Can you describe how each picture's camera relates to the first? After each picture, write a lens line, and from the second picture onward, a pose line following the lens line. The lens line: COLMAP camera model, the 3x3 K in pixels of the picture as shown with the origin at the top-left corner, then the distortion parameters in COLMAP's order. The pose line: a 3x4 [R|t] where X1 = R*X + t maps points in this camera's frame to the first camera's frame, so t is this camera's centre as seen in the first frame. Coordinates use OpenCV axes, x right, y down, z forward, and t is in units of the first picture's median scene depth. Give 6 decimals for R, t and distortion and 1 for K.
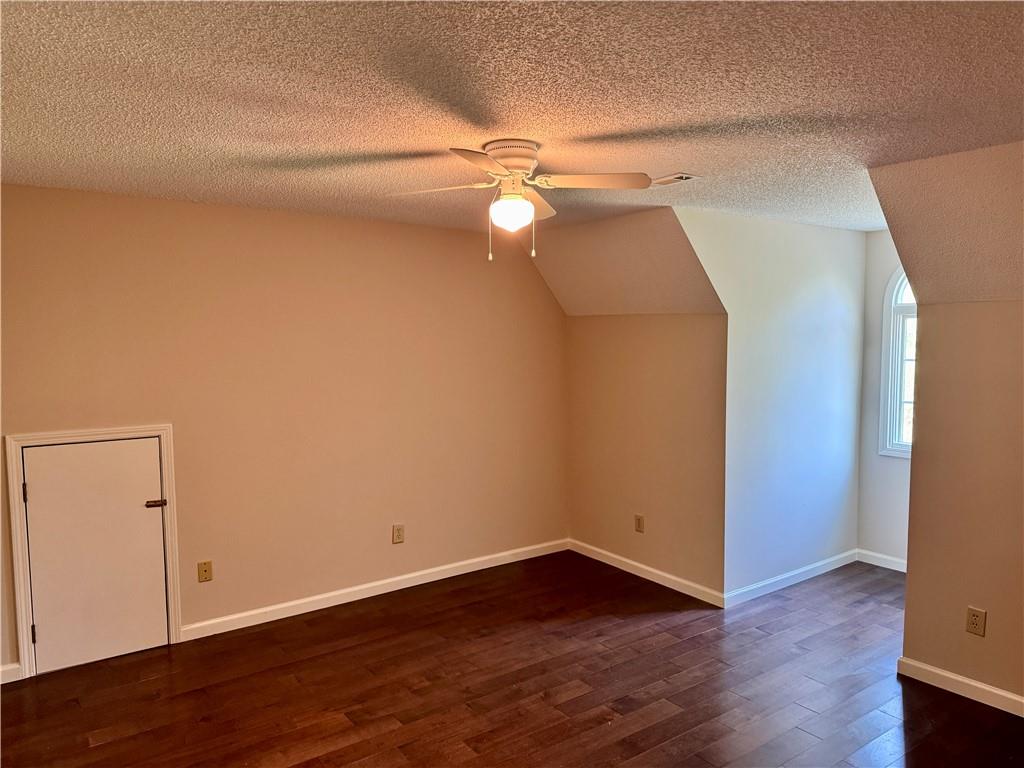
lens RADIAL K [[720.4, 0, 517.7], [0, 720.4, 387.6], [0, 0, 1]] dist [0.112416, -0.196355]
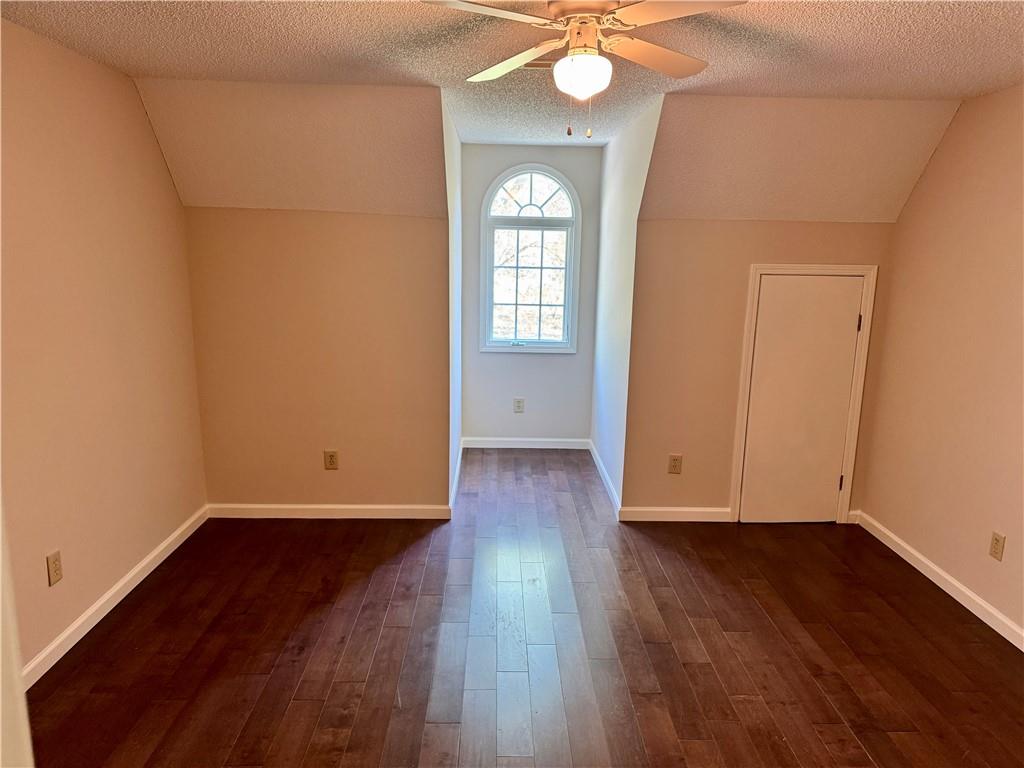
lens RADIAL K [[720.4, 0, 517.7], [0, 720.4, 387.6], [0, 0, 1]] dist [0.112416, -0.196355]
pose [[0.565225, -0.149166, 0.811338, -0.579696], [0.039374, 0.987273, 0.154083, -0.032509], [-0.823996, -0.055146, 0.563905, 0.491883]]
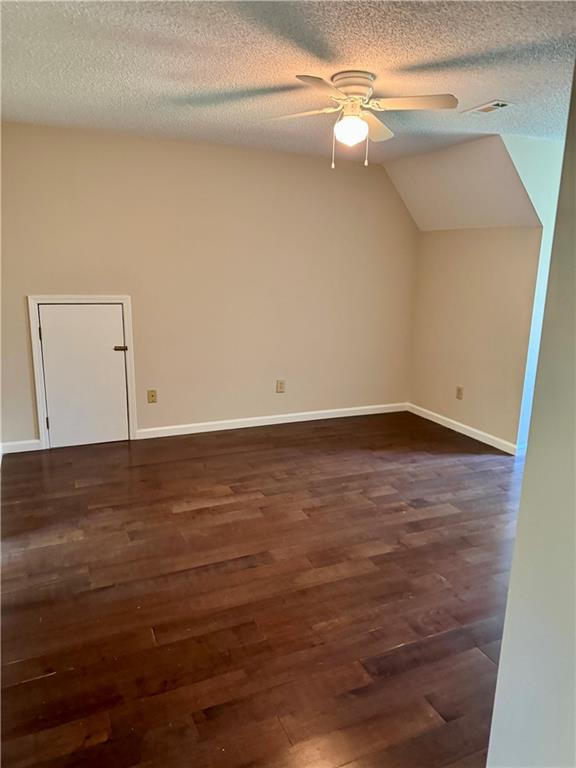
lens RADIAL K [[548.8, 0, 287.0], [0, 548.8, 388.4], [0, 0, 1]] dist [0.000411, -0.003740]
pose [[0.976869, 0.074516, -0.200436, 0.090429], [-0.043561, 0.987011, 0.154637, 0.058320], [0.209355, -0.142329, 0.967426, -0.049782]]
